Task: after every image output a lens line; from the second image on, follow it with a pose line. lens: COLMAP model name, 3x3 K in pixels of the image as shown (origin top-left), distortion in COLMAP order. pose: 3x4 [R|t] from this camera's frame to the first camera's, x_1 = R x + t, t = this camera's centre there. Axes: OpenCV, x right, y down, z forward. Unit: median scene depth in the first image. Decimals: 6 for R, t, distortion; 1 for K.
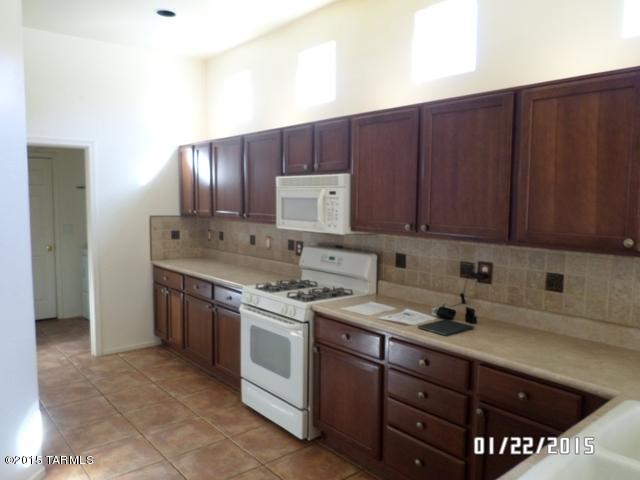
lens RADIAL K [[480.7, 0, 321.2], [0, 480.7, 240.8], [0, 0, 1]] dist [0.008334, -0.017452]
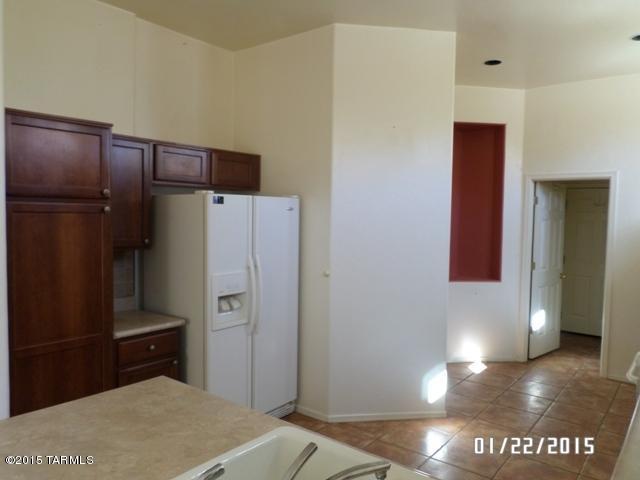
lens RADIAL K [[480.7, 0, 321.4], [0, 480.7, 240.8], [0, 0, 1]] dist [0.008334, -0.017452]
pose [[0.195651, 0.038946, -0.979900, 0.458312], [-0.093532, 0.995397, 0.020887, -0.019810], [0.976203, 0.087565, 0.198393, 0.191523]]
